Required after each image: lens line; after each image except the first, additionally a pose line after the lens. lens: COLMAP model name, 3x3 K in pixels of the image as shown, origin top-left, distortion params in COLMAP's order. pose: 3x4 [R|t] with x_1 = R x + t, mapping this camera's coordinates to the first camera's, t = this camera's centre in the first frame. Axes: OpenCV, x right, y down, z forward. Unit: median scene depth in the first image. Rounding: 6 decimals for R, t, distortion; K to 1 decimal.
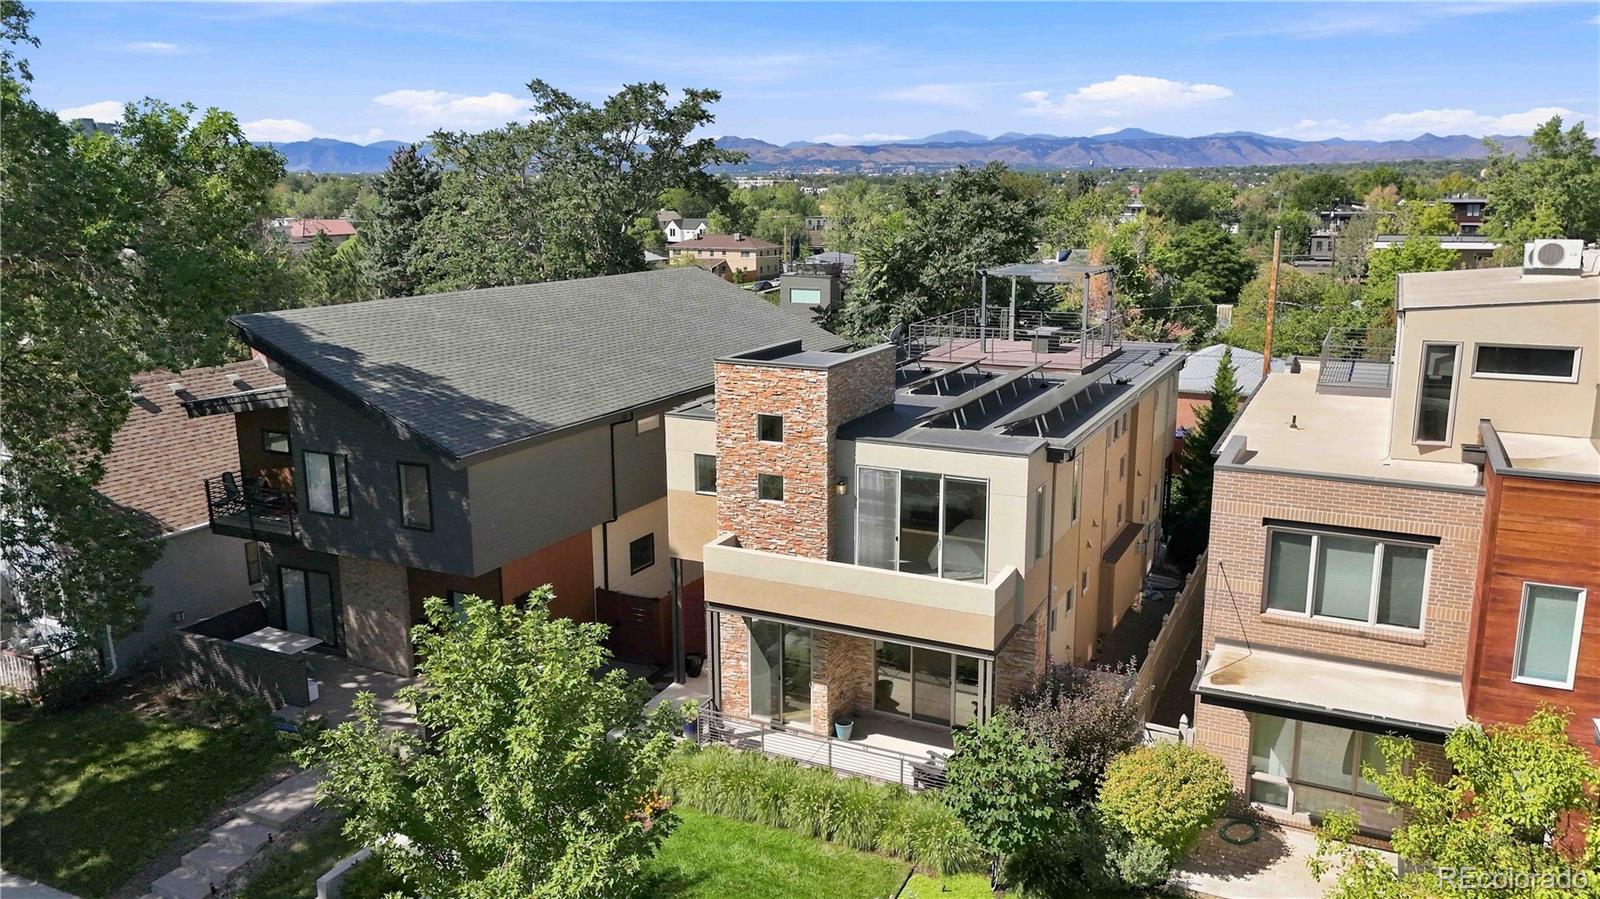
lens RADIAL K [[1168.5, 0, 806.8], [0, 1168.5, 438.8], [0, 0, 1]] dist [0.096147, -0.103845]
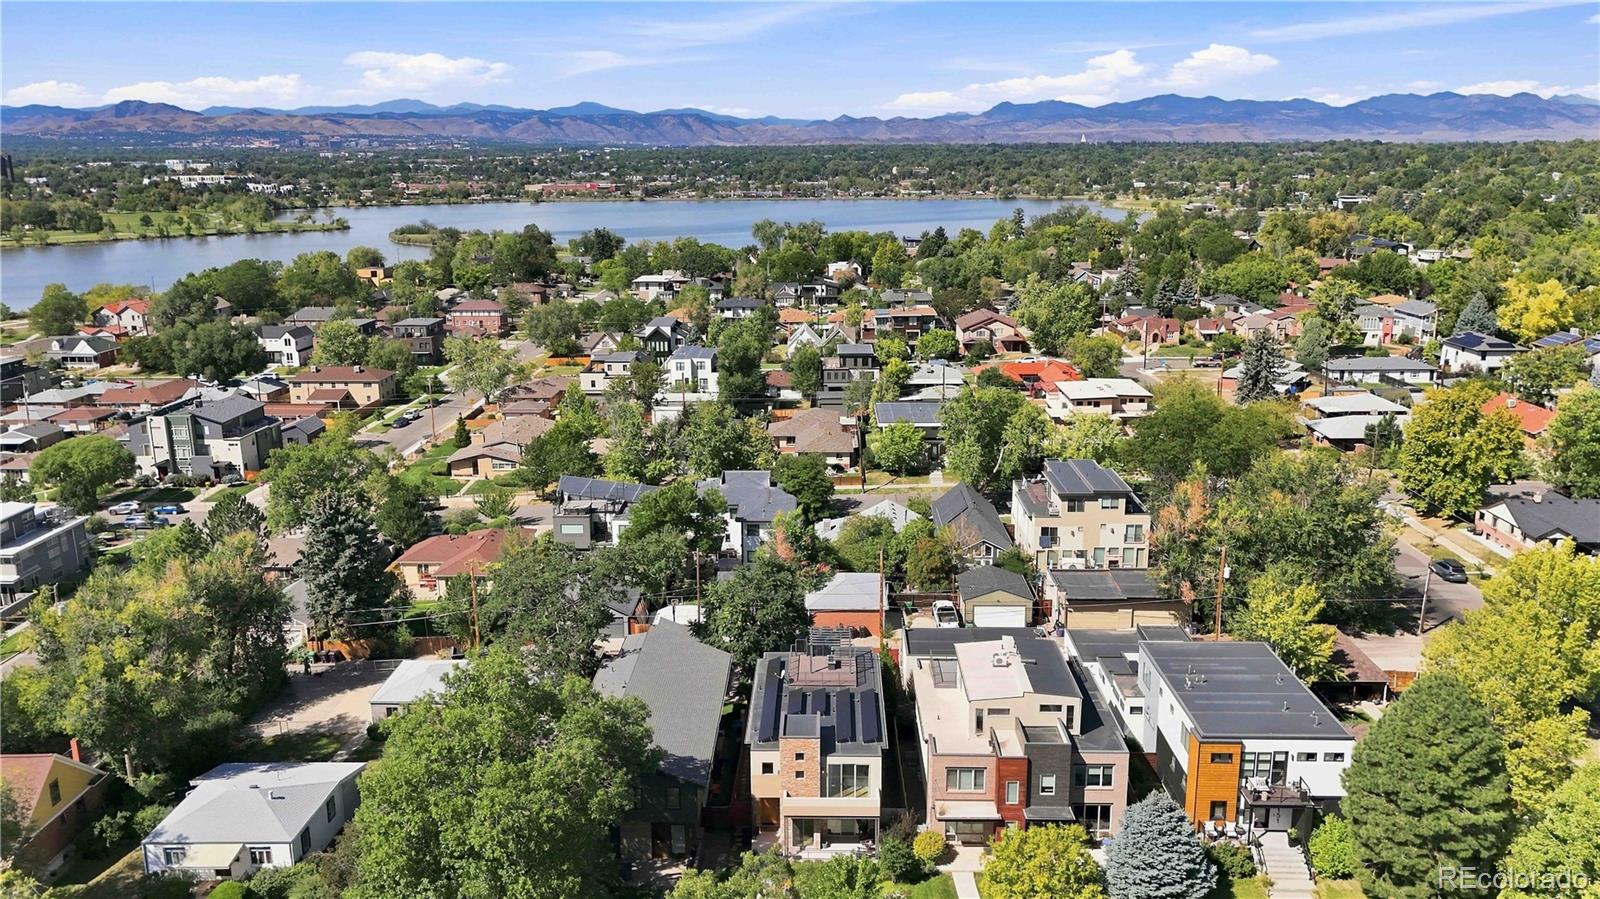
lens RADIAL K [[1168.5, 0, 806.8], [0, 1168.5, 438.8], [0, 0, 1]] dist [0.096147, -0.103845]
pose [[0.906186, -0.098190, 0.411321, -1.224200], [0.089221, 0.995168, 0.041001, -0.982026], [-0.413359, -0.000456, 0.910568, -1.878438]]
